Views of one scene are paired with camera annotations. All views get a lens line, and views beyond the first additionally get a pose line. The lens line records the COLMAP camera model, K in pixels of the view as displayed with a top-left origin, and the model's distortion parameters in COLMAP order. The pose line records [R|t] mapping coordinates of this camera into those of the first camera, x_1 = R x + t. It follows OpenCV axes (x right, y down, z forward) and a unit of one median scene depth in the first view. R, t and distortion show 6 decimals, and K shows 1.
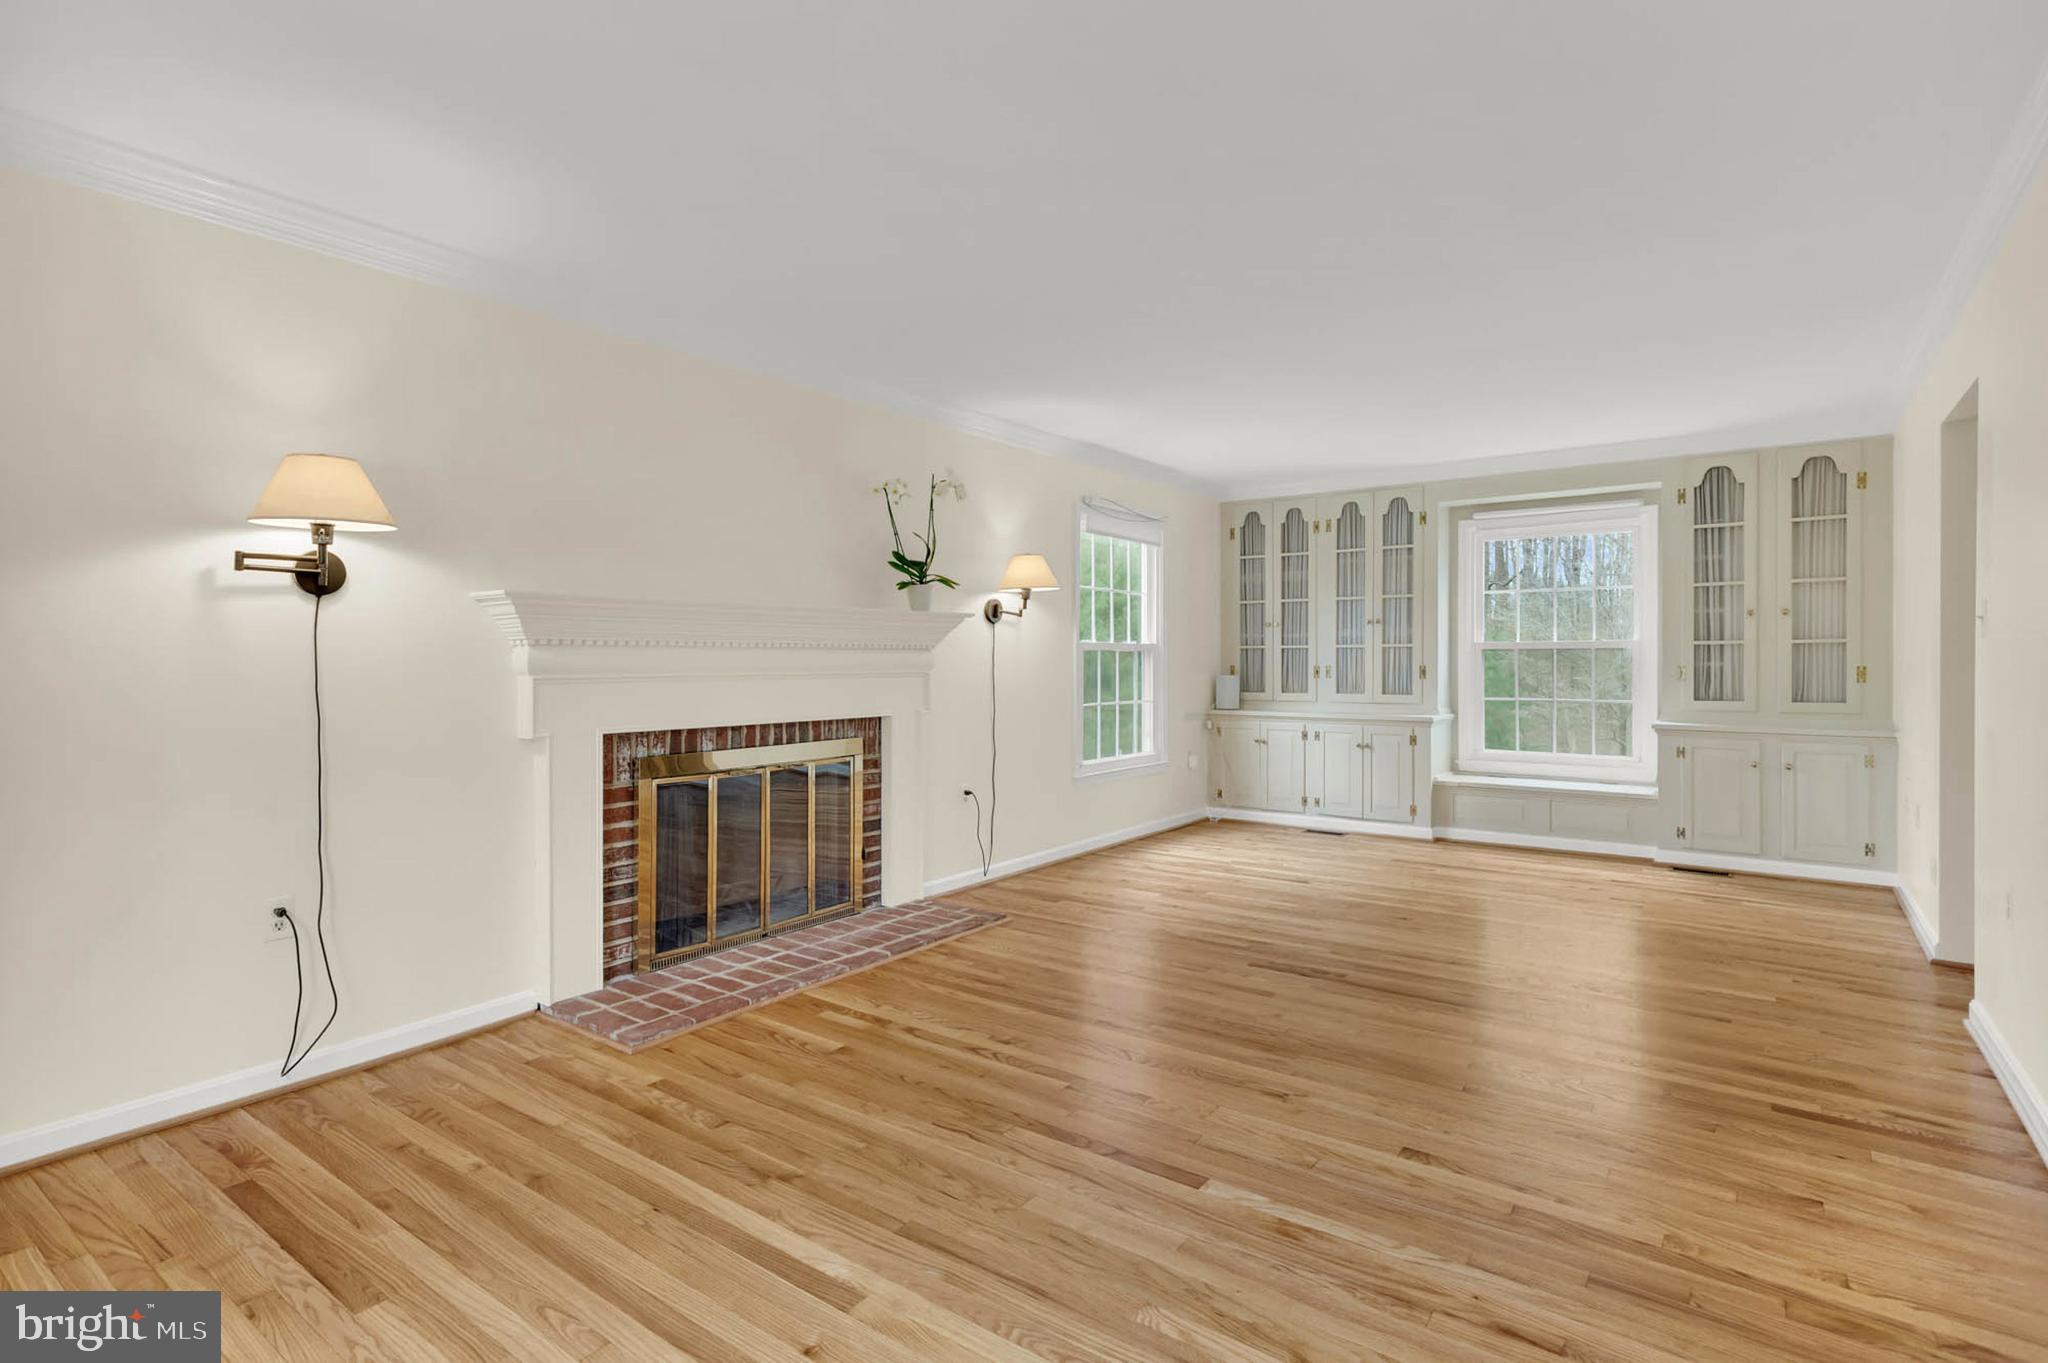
lens RADIAL K [[997.1, 0, 1020.3], [0, 997.1, 668.7], [0, 0, 1]] dist [0.005536, 0.000471]
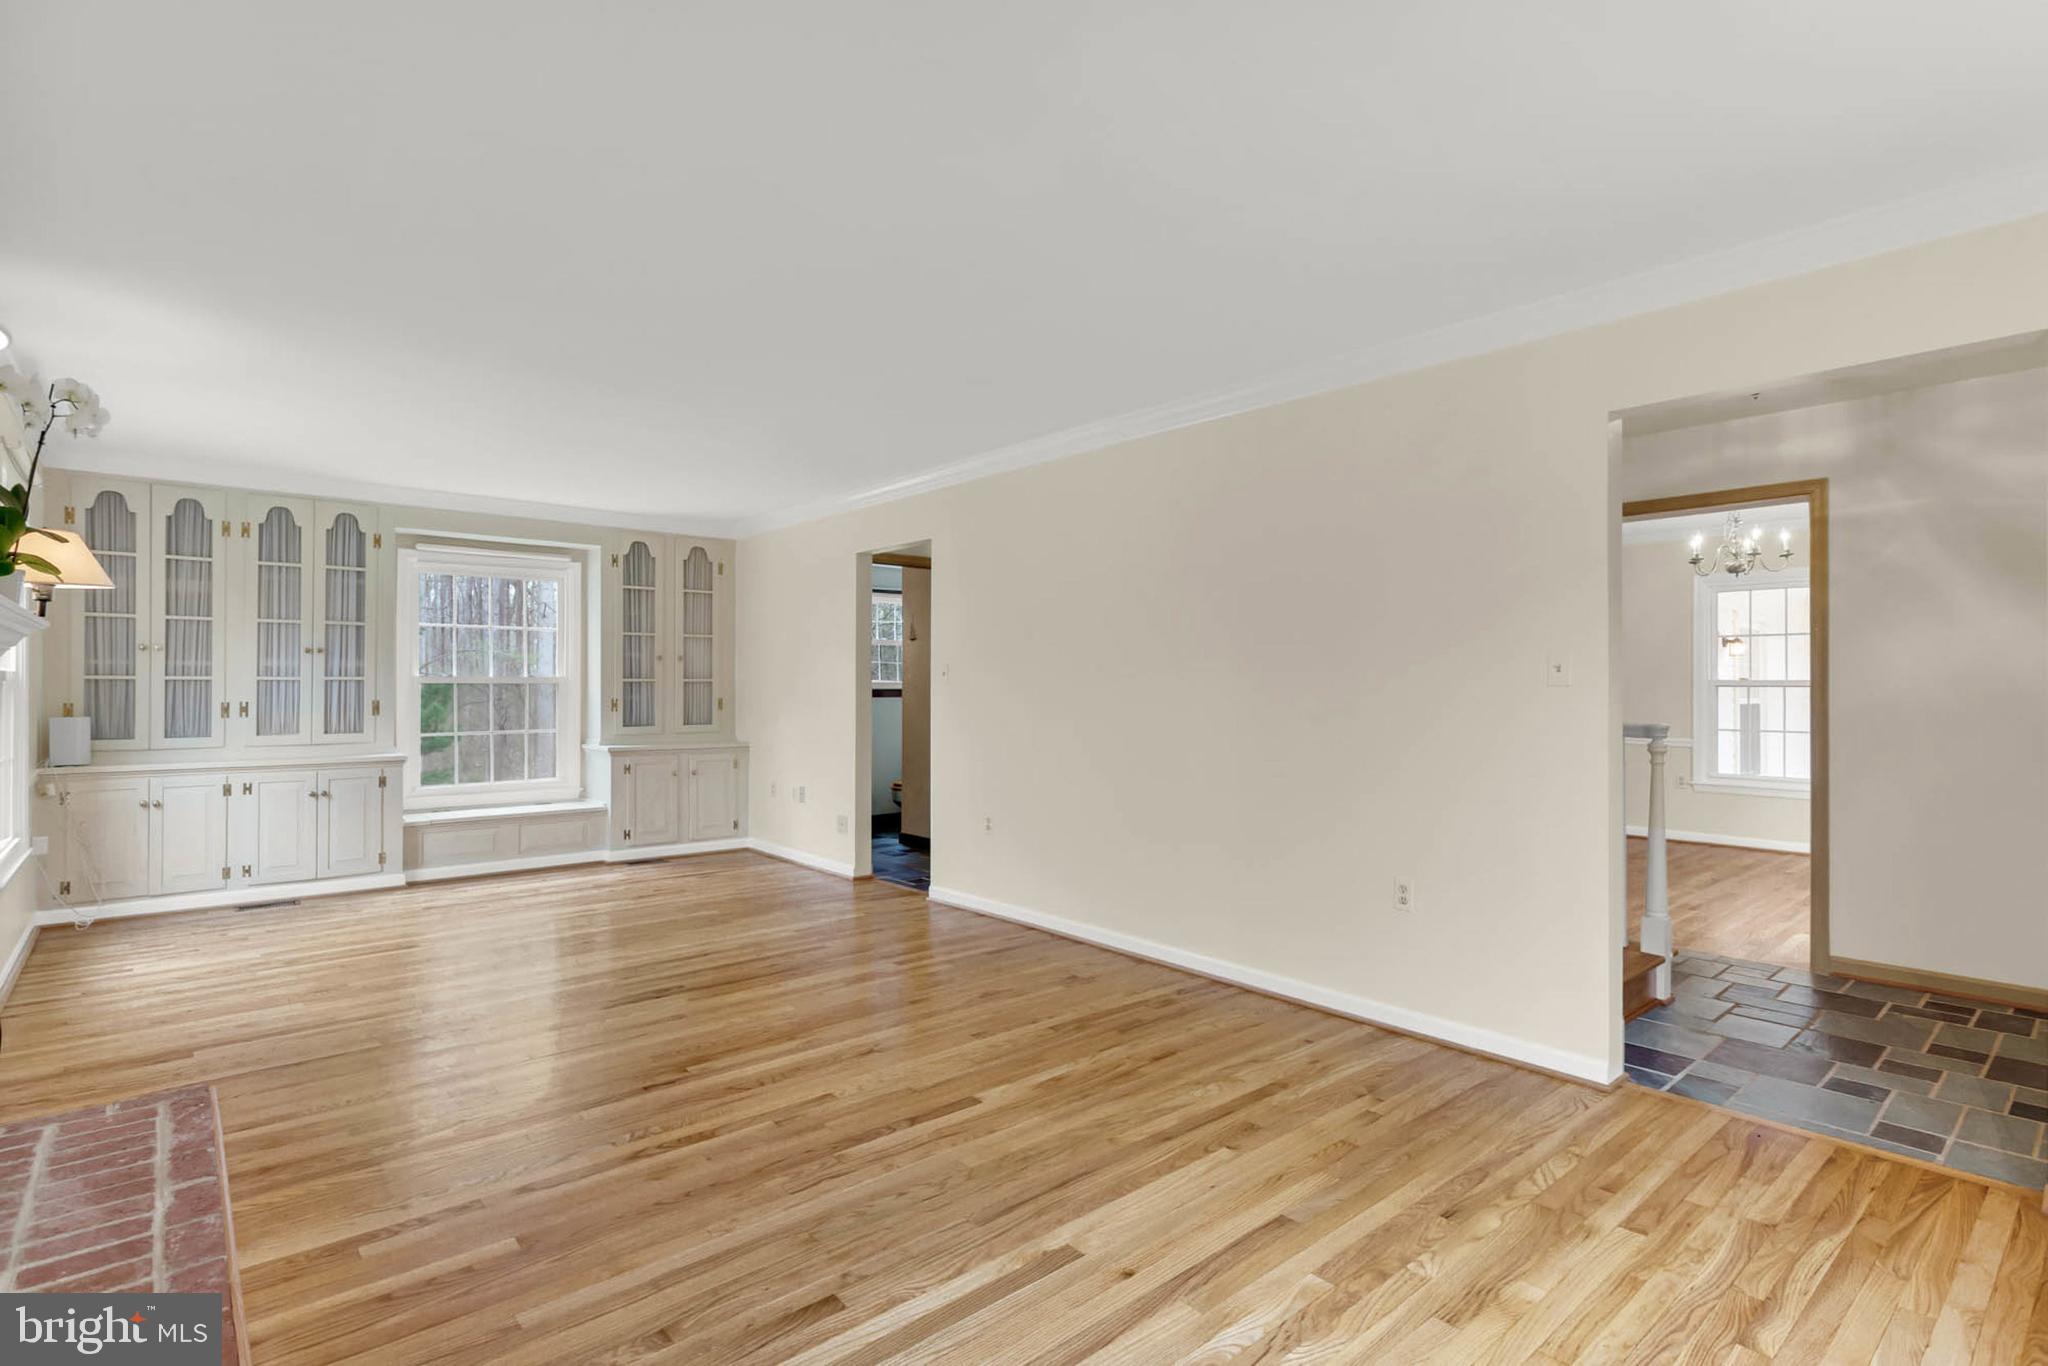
lens RADIAL K [[997.0, 0, 1014.1], [0, 997.0, 687.6], [0, 0, 1]] dist [0.003529, 0.000277]
pose [[0.222919, 0.001998, 0.974835, -0.434411], [0.007053, 0.999968, -0.003662, -0.009153], [-0.974811, 0.007692, 0.222898, 0.260043]]
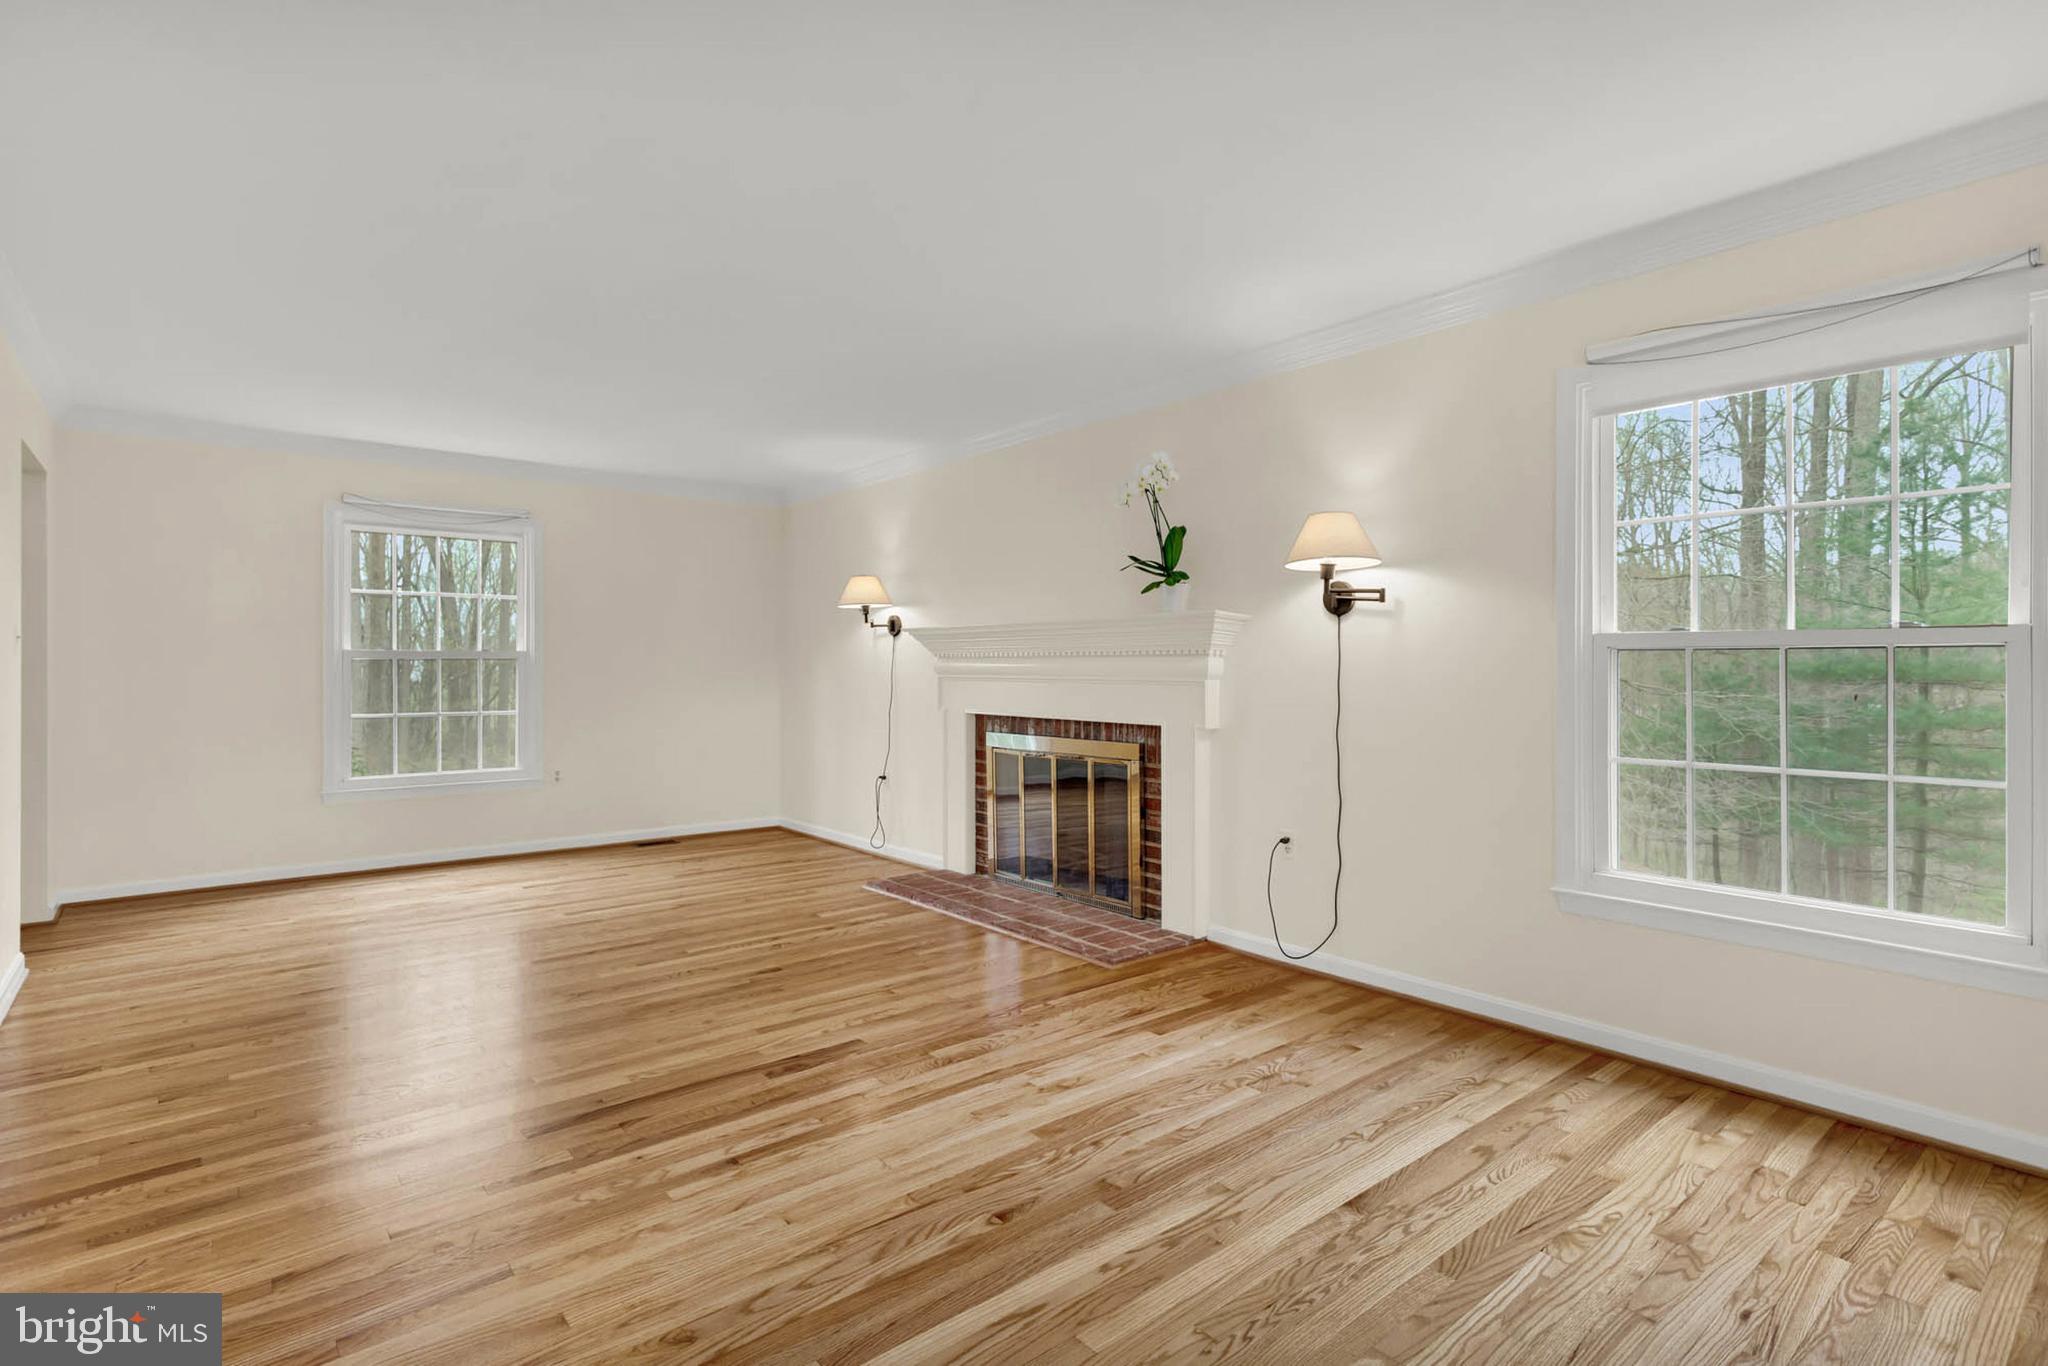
lens RADIAL K [[997.1, 0, 1020.3], [0, 997.1, 670.2], [0, 0, 1]] dist [0.005536, 0.000471]
pose [[-0.239690, 0.007246, -0.970822, 0.675209], [-0.007319, 0.999930, 0.009270, -0.011126], [0.970822, 0.009327, -0.239621, 0.900024]]
